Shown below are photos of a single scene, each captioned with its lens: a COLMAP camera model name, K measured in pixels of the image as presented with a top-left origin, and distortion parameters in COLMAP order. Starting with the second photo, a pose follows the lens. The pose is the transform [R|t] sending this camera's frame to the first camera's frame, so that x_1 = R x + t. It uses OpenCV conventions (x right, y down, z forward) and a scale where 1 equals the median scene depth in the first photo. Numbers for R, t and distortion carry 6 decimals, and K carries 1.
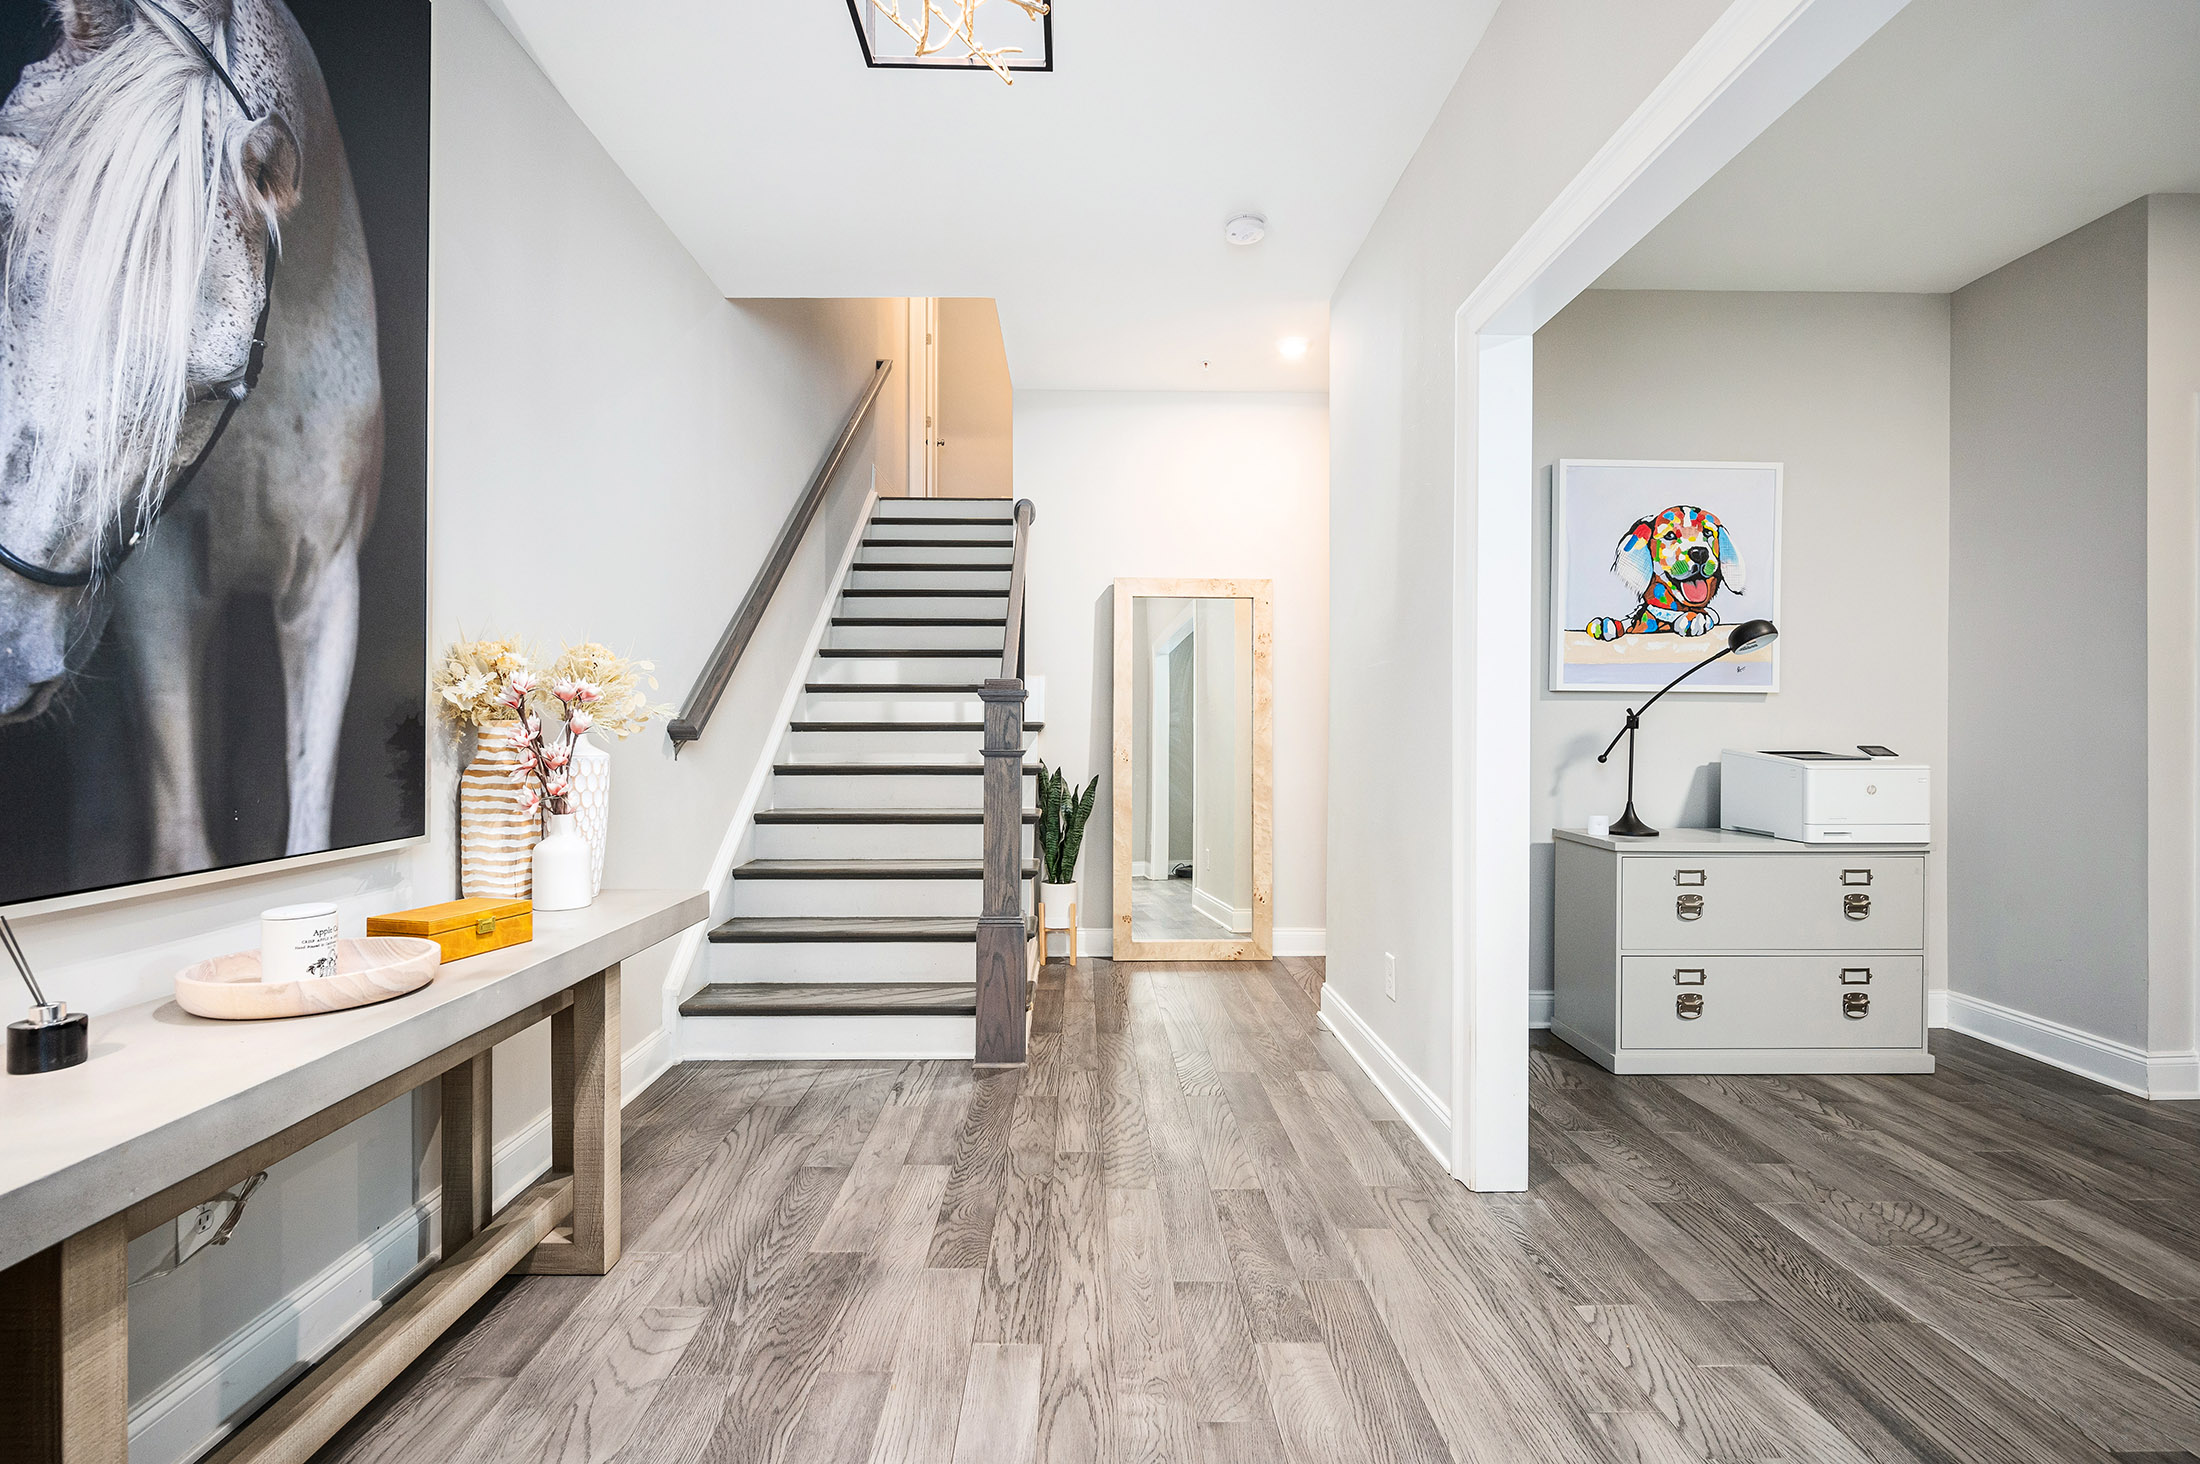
lens RADIAL K [[1018.9, 0, 1102.0], [0, 1018.9, 734.6], [0, 0, 1]] dist [-0.001053, 0.000644]
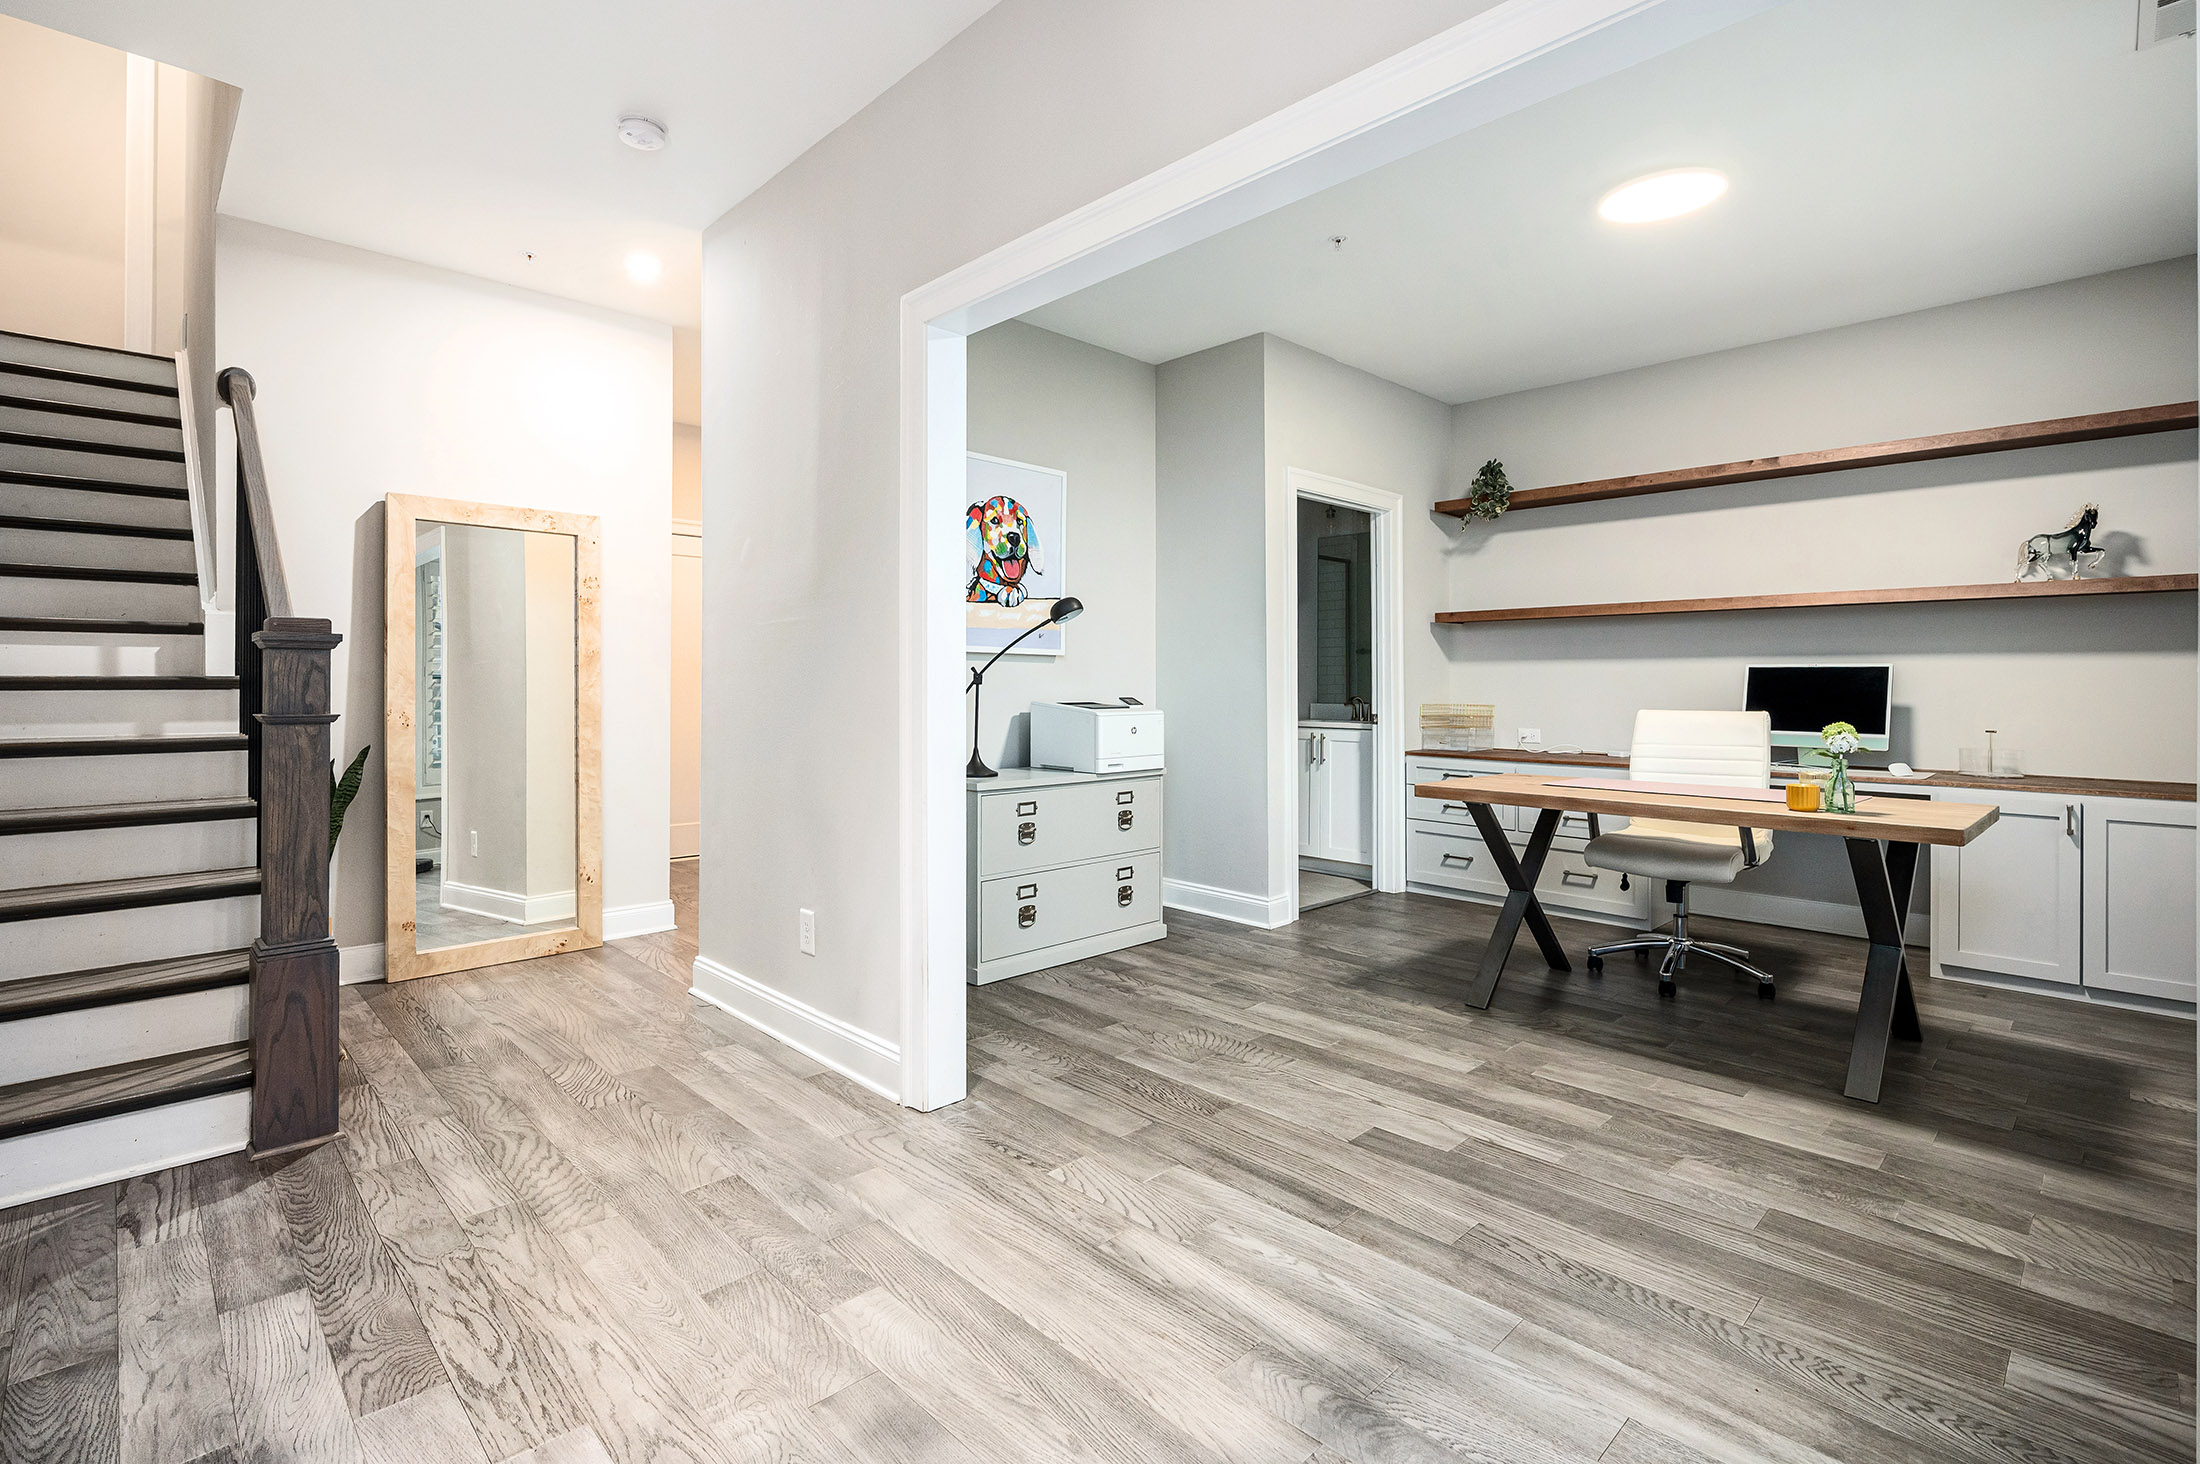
lens RADIAL K [[1018.9, 0, 1164.5], [0, 1018.9, 679.0], [0, 0, 1]] dist [-0.001053, 0.000644]
pose [[0.710479, 0.002315, 0.703714, -0.186375], [0.005098, 0.999951, -0.008437, -0.001814], [-0.703700, 0.009581, 0.710433, 0.039734]]
